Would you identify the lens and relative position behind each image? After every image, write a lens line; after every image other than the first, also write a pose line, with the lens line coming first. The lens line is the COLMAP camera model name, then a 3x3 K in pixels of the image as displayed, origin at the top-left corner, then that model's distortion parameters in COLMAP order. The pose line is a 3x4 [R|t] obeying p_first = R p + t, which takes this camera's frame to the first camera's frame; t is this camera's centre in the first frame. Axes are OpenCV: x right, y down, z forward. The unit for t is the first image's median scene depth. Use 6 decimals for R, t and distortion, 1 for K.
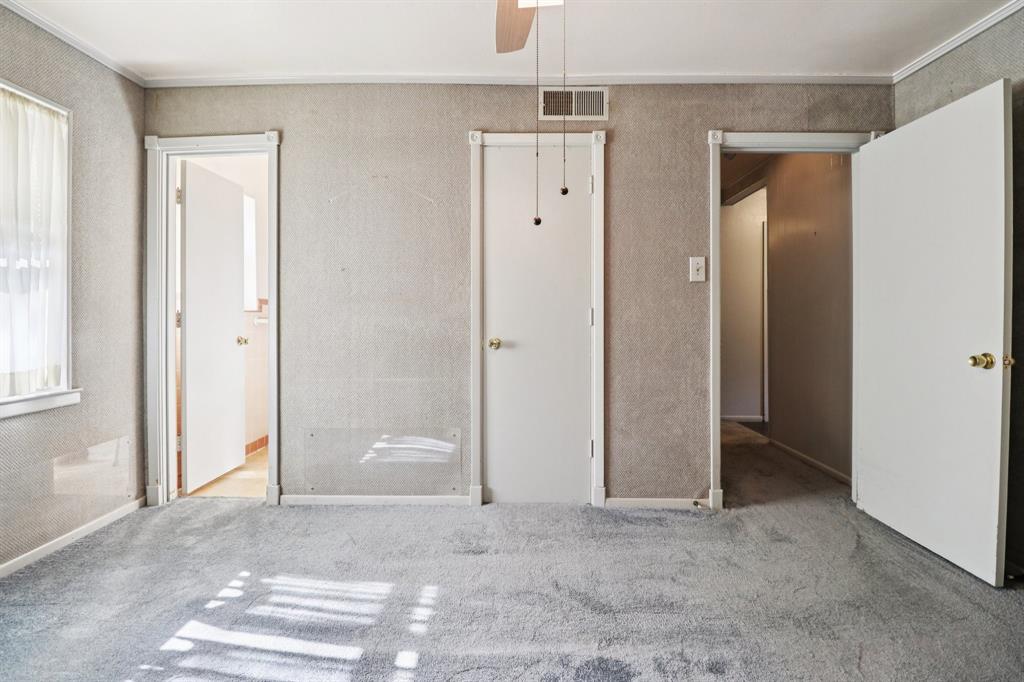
lens RADIAL K [[473.0, 0, 502.6], [0, 473.0, 315.9], [0, 0, 1]] dist [-0.007330, -0.007455]
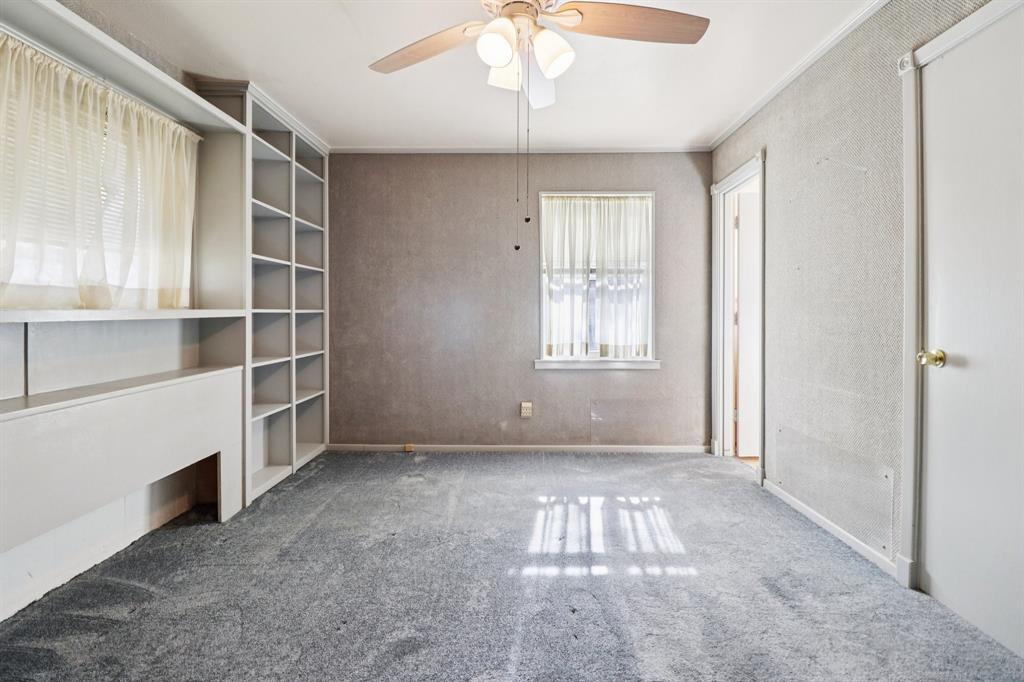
lens RADIAL K [[473.0, 0, 517.2], [0, 473.0, 318.2], [0, 0, 1]] dist [-0.007330, -0.007455]
pose [[0.016261, 0.004669, -0.999857, 0.770090], [-0.003839, 0.999982, 0.004607, 0.003427], [0.999860, 0.003763, 0.016279, 0.500770]]
